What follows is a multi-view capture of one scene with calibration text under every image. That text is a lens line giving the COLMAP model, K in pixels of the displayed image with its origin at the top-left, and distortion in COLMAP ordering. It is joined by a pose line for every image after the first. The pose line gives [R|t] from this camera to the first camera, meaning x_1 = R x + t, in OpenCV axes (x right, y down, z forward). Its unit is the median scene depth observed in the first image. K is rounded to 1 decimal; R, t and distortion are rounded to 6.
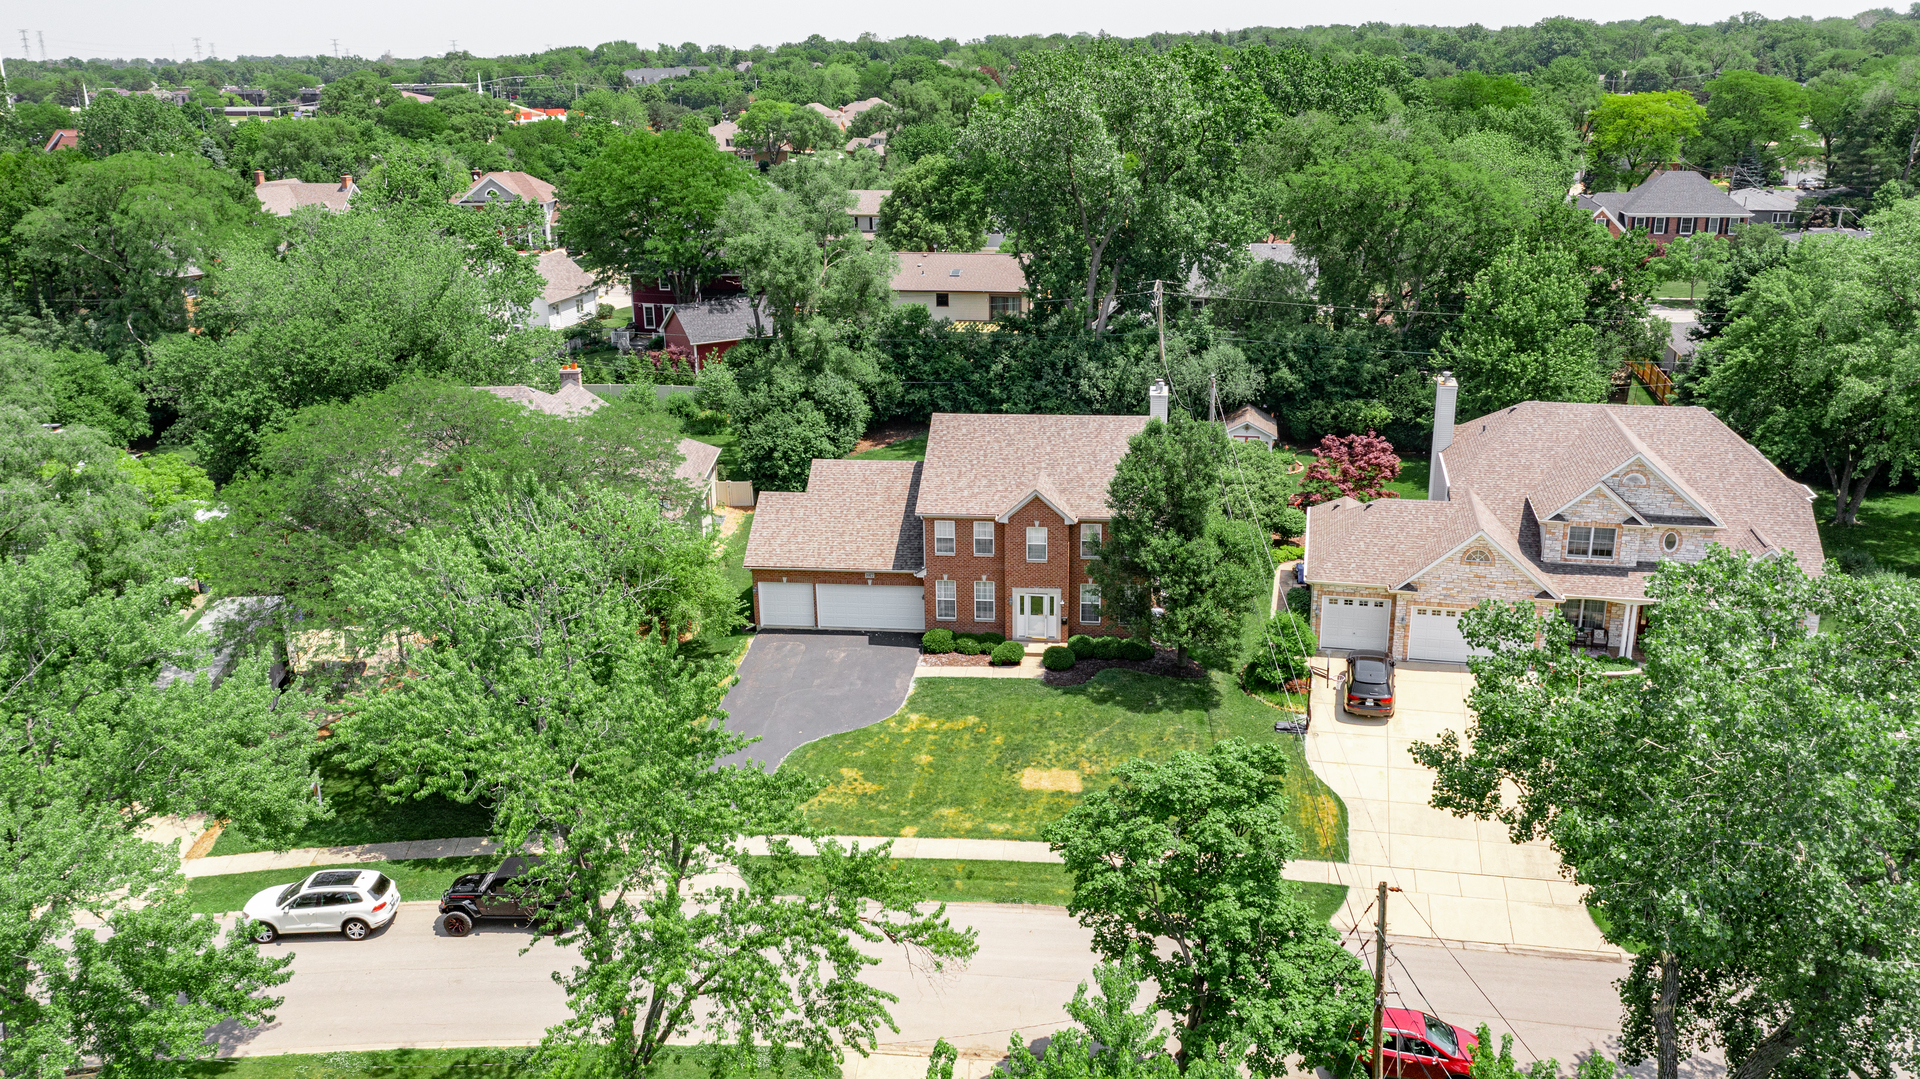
lens RADIAL K [[1610.7, 0, 962.7], [0, 1610.7, 536.7], [0, 0, 1]] dist [0.007917, -0.010233]
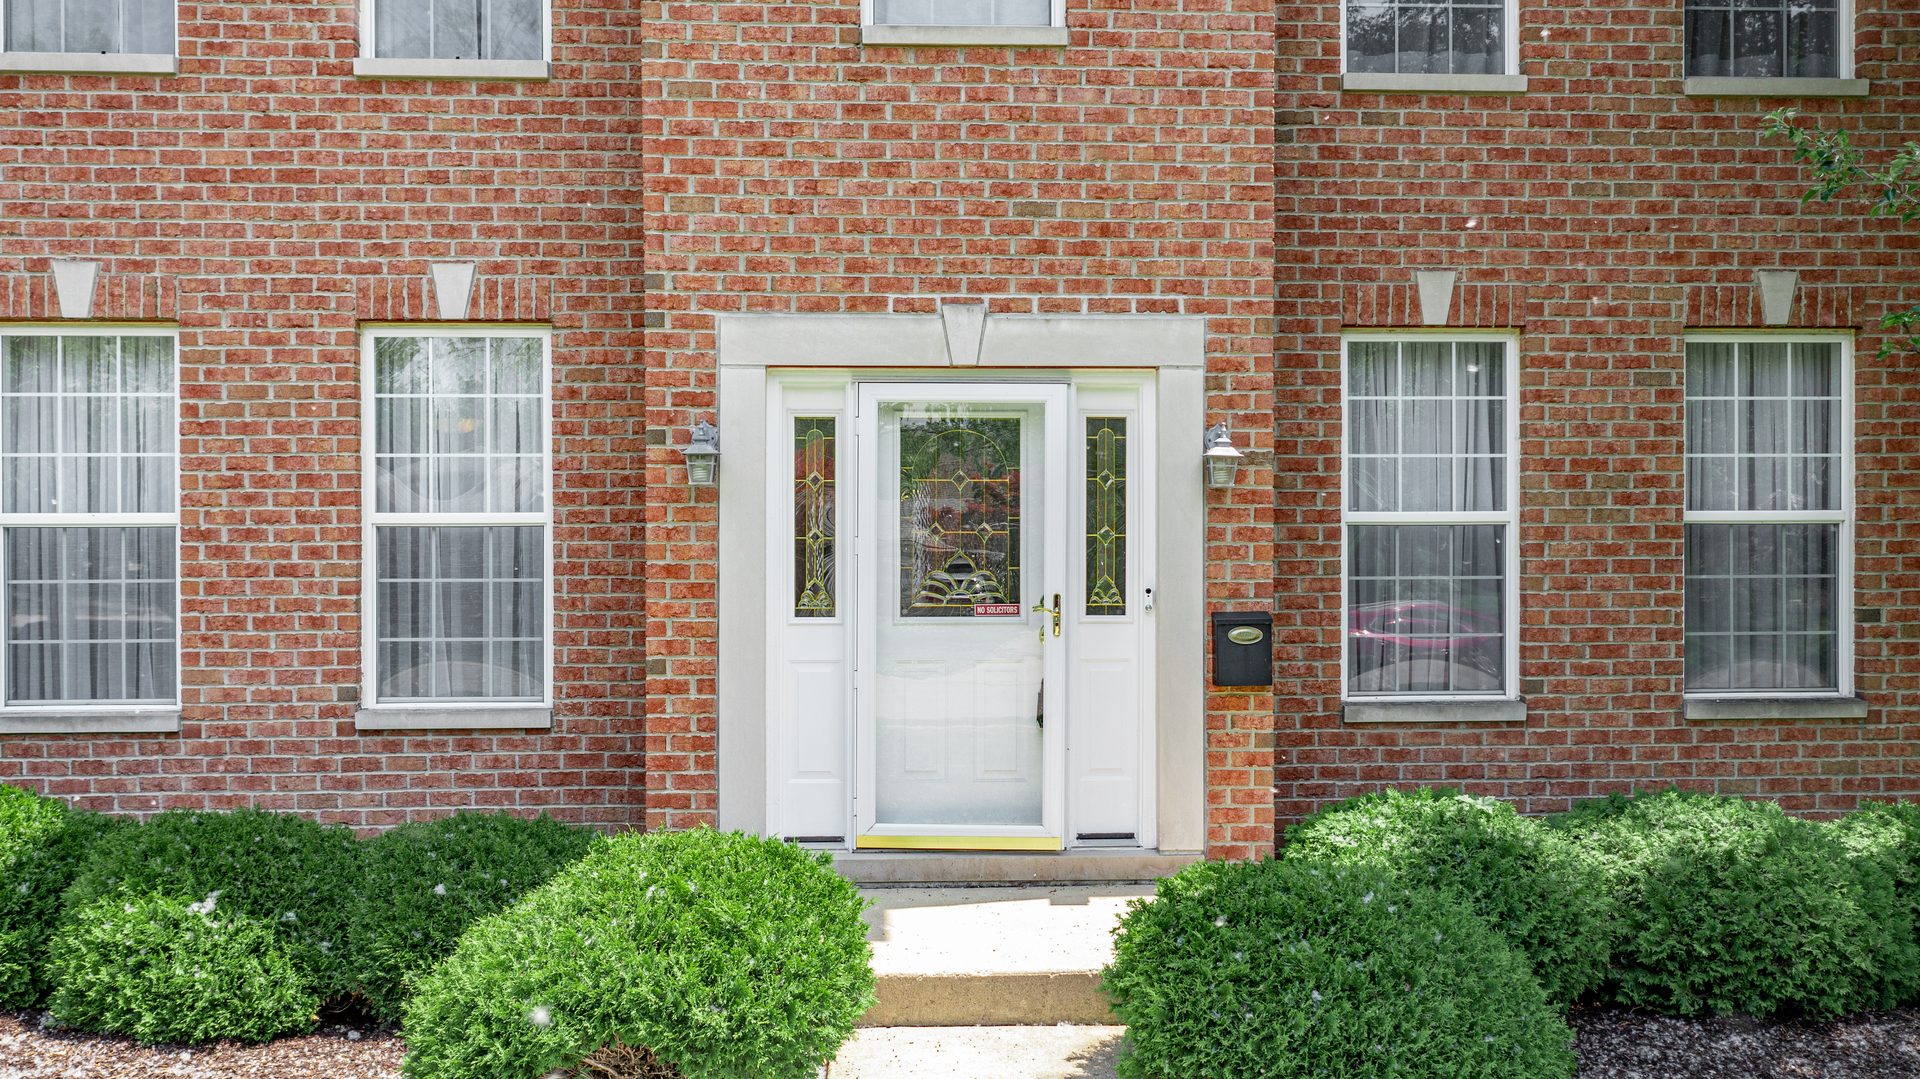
lens RADIAL K [[1610.7, 0, 949.8], [0, 1610.7, 536.4], [0, 0, 1]] dist [0.007917, -0.010233]
pose [[0.989597, 0.001748, 0.143856, 0.030645], [0.038210, 0.960821, -0.274522, 0.072201], [-0.138700, 0.277163, 0.950759, 0.902076]]
